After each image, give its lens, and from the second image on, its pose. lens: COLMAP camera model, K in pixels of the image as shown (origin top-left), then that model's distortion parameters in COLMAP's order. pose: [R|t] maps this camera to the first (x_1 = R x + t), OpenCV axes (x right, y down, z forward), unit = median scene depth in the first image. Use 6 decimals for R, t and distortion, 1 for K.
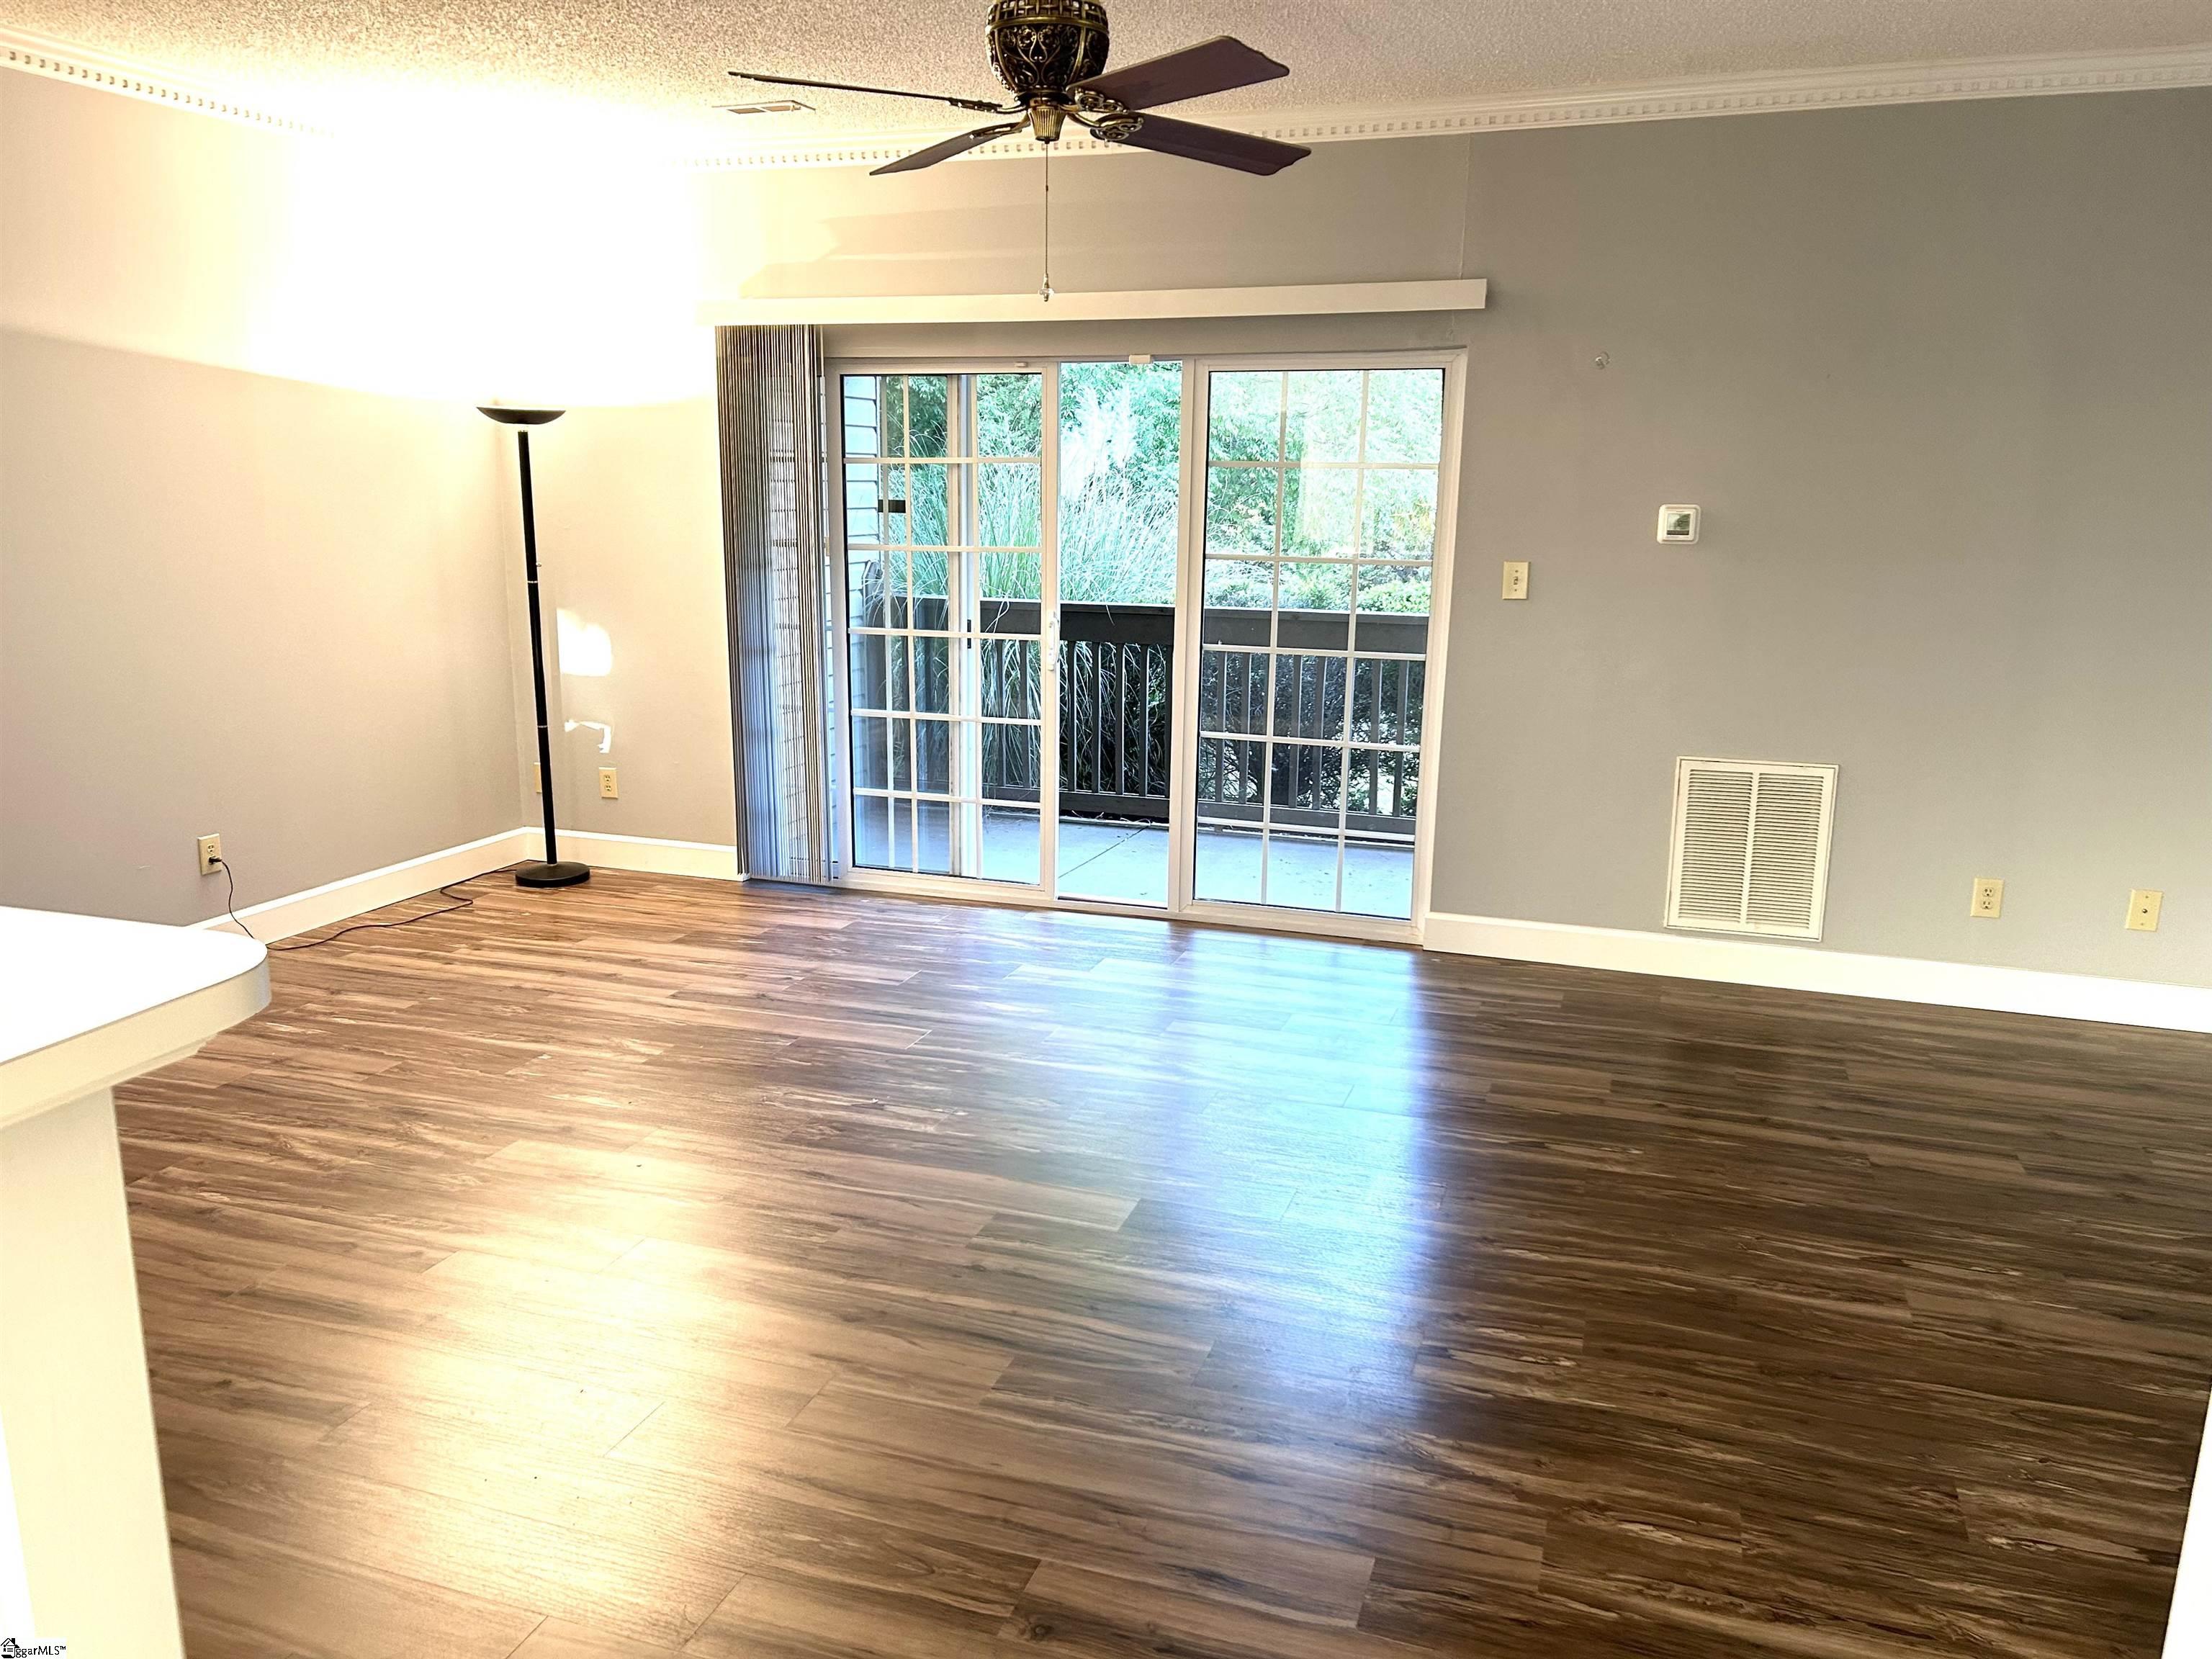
lens RADIAL K [[1660.3, 0, 1085.6], [0, 1660.3, 842.3], [0, 0, 1]] dist [0.057072, -0.061961]
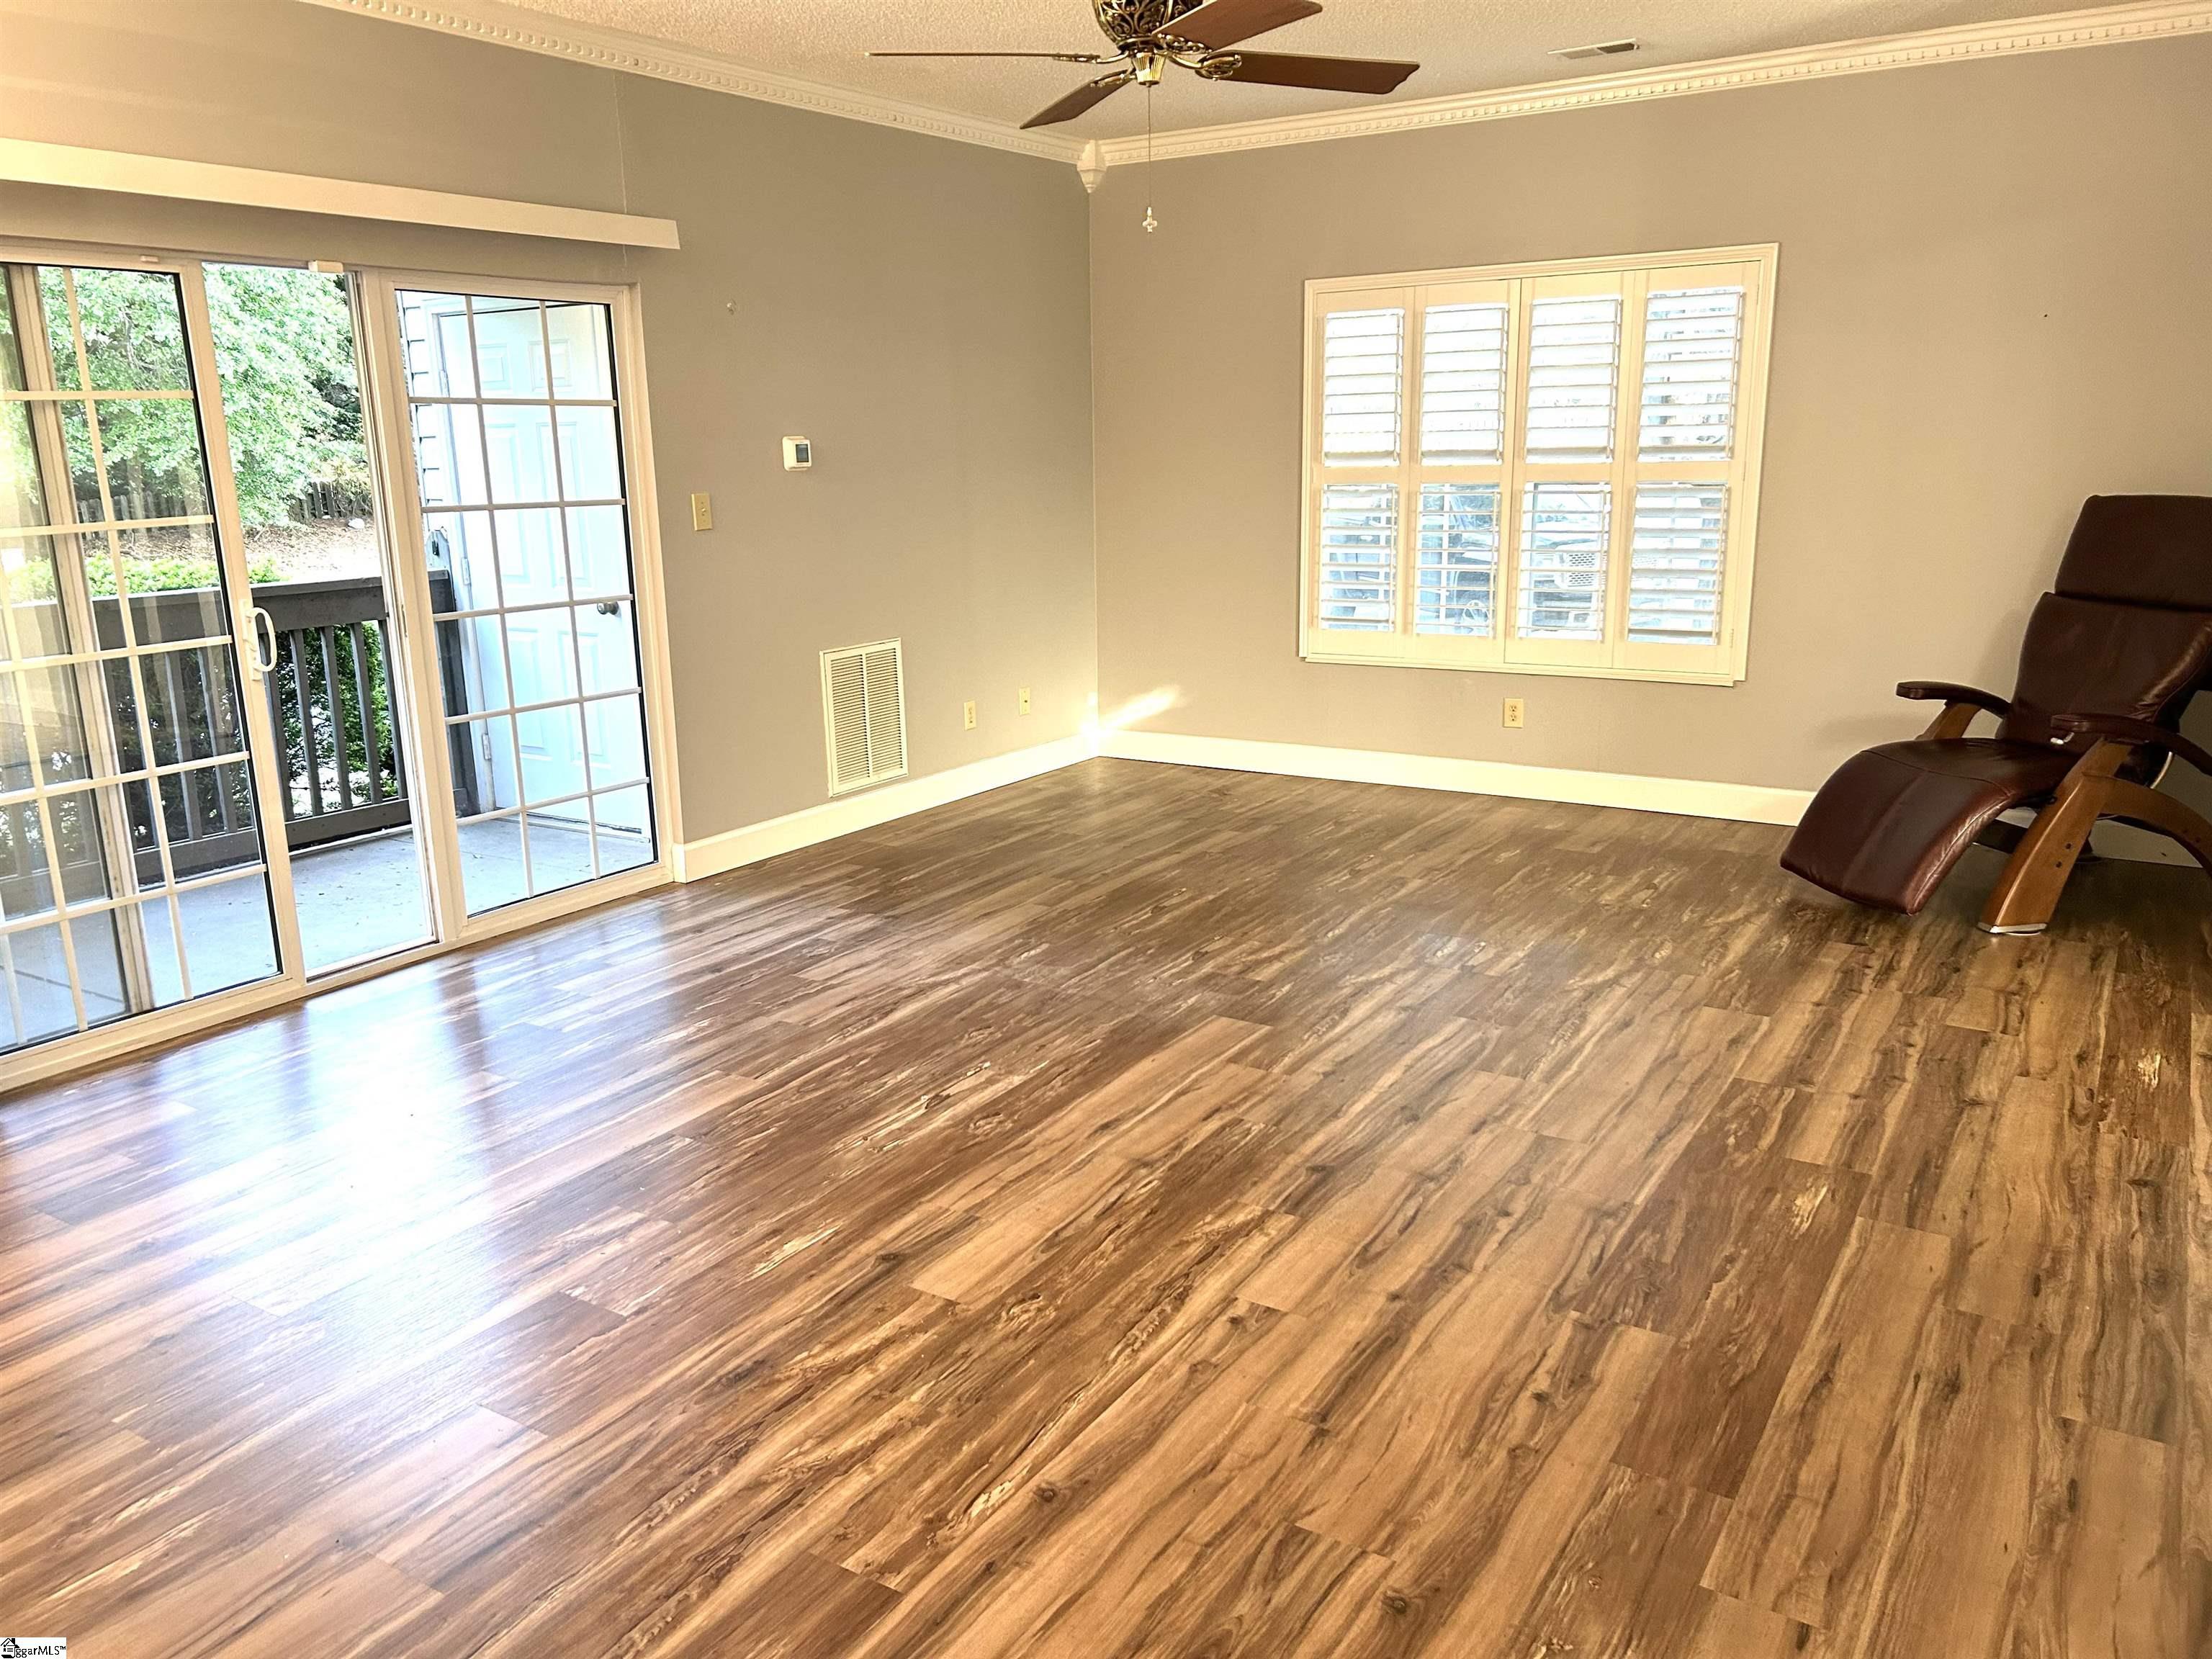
lens RADIAL K [[1660.3, 0, 1092.8], [0, 1660.3, 836.2], [0, 0, 1]] dist [0.057072, -0.061961]
pose [[0.227734, -0.243267, 0.942846, -0.779300], [0.234998, 0.953398, 0.189229, -0.108927], [-0.944941, 0.178473, 0.274288, 0.542720]]
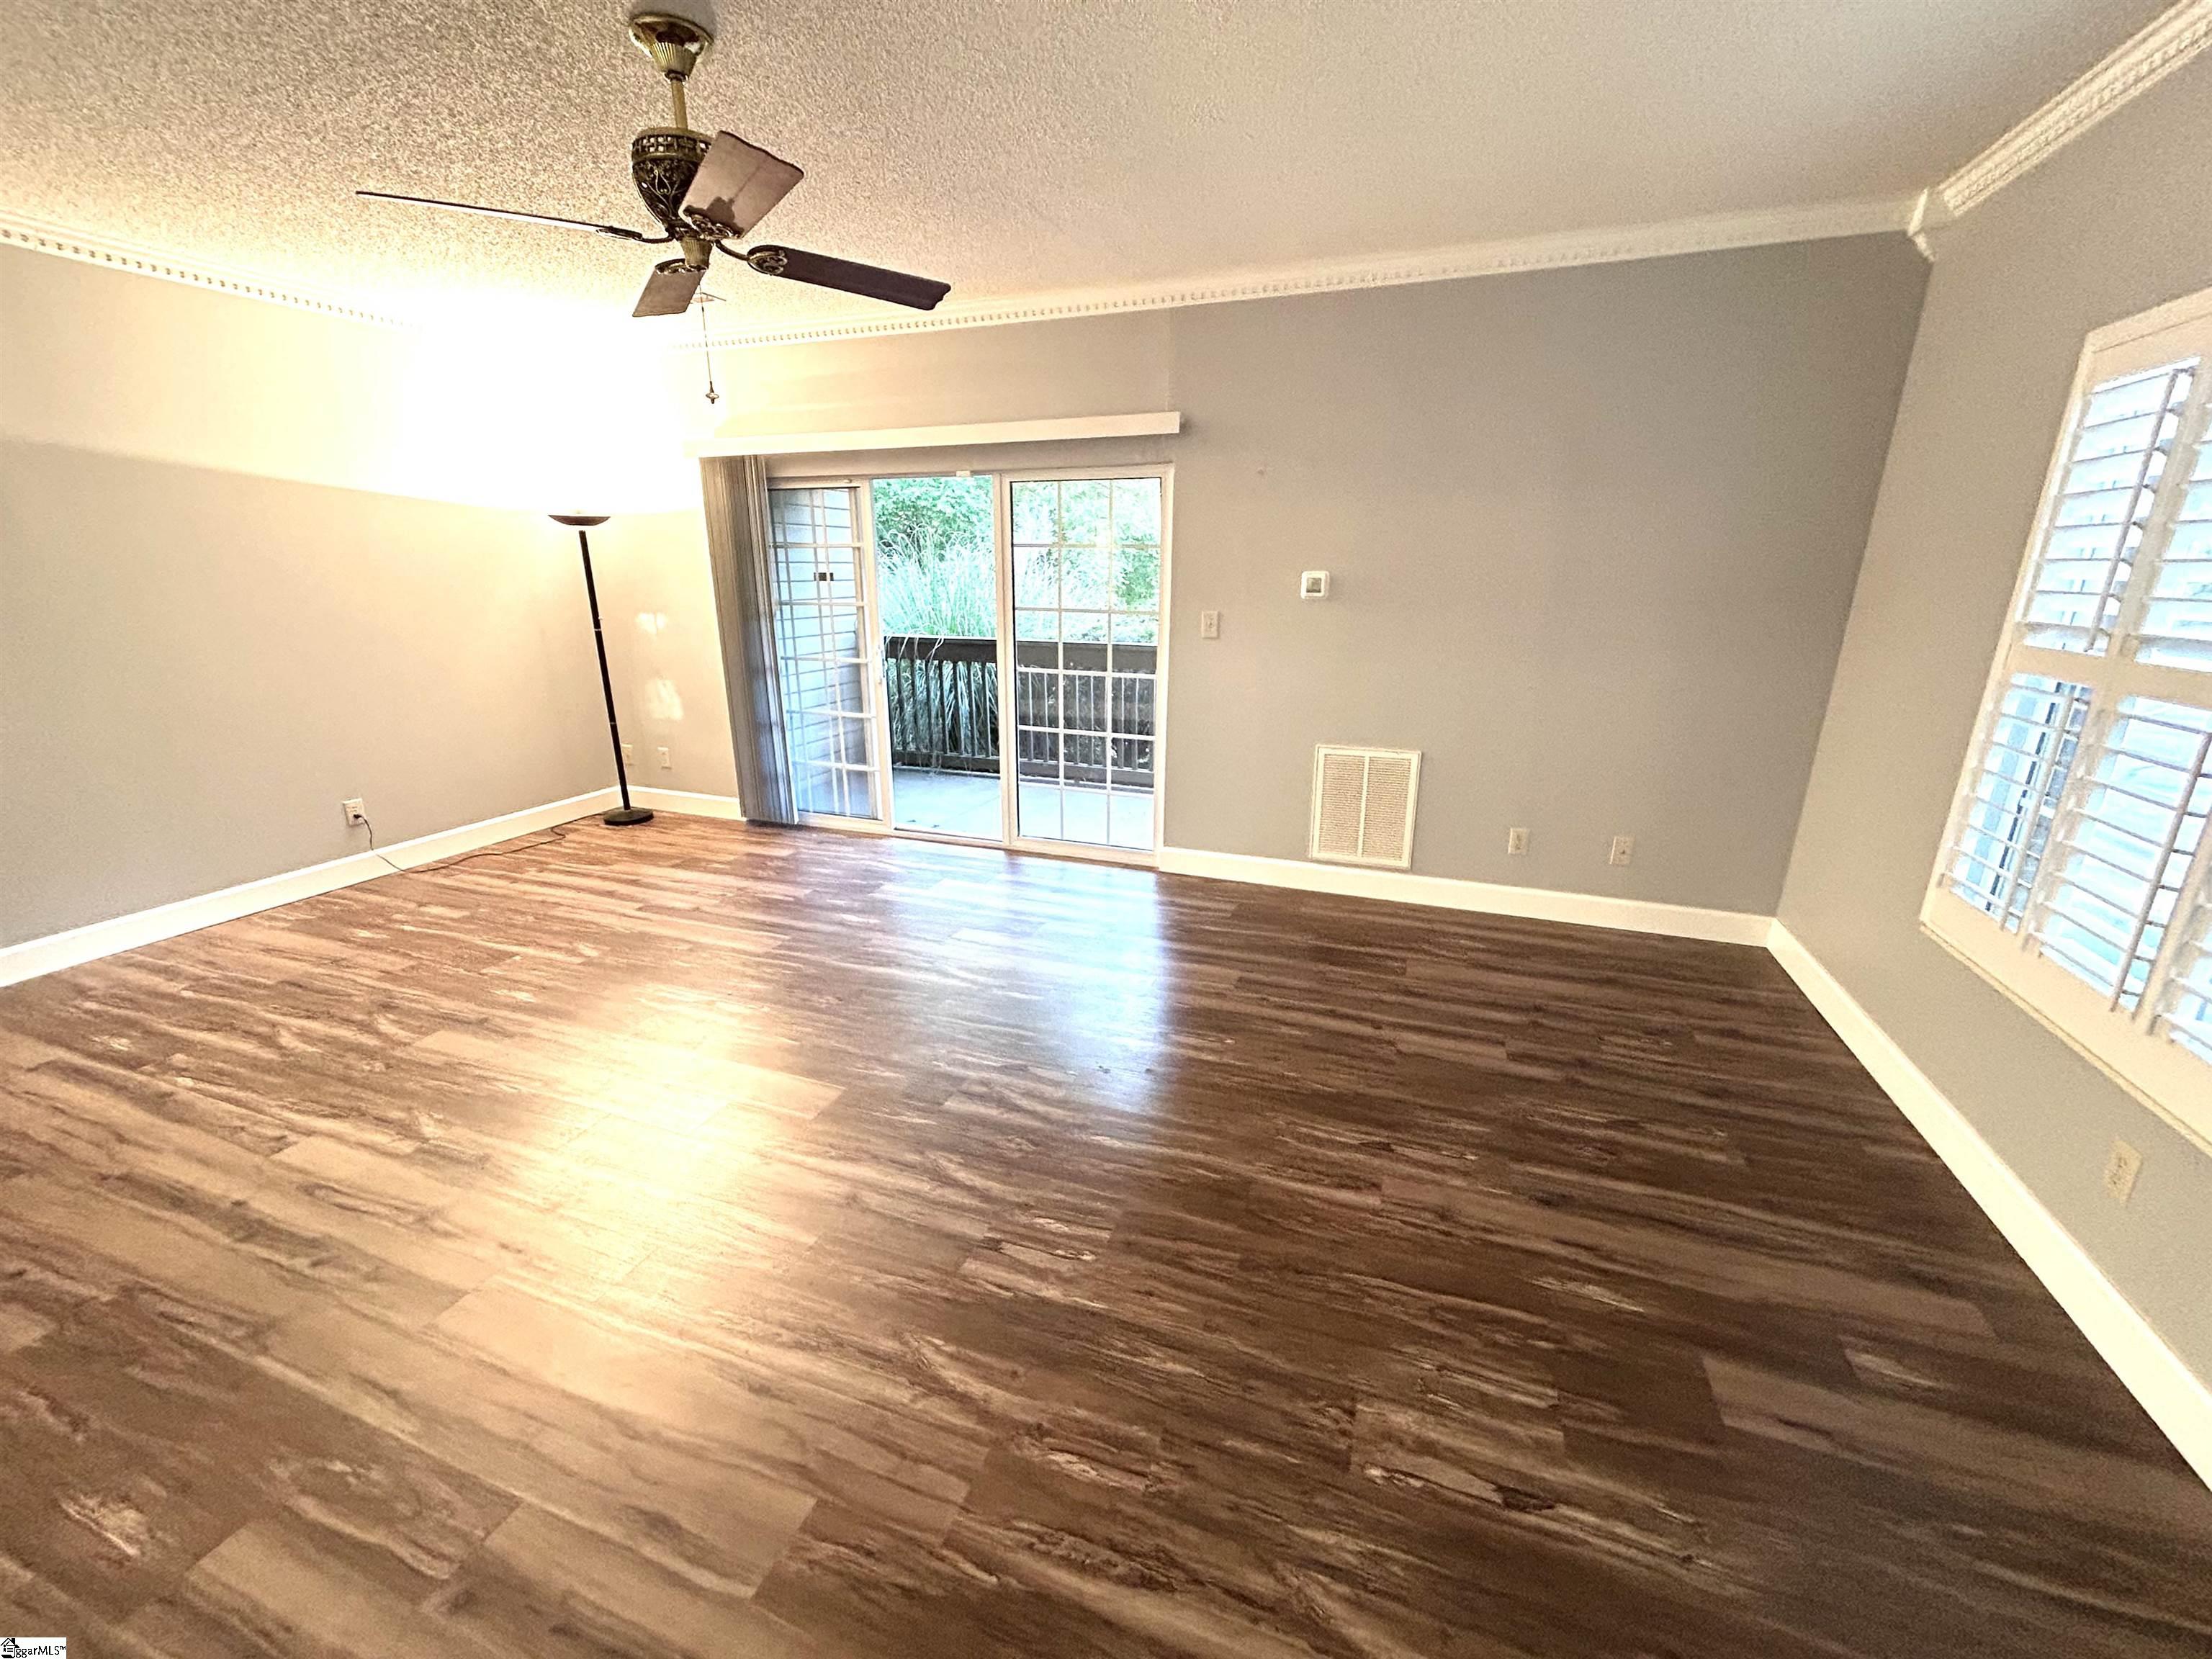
lens RADIAL K [[893.1, 0, 1103.4], [0, 893.1, 830.1], [0, 0, 1]] dist [-0.001447, 0.000508]
pose [[0.999827, -0.002170, -0.018475, 0.188652], [0.003468, 0.997503, 0.070542, -0.034022], [0.018276, -0.070594, 0.997338, 0.213976]]
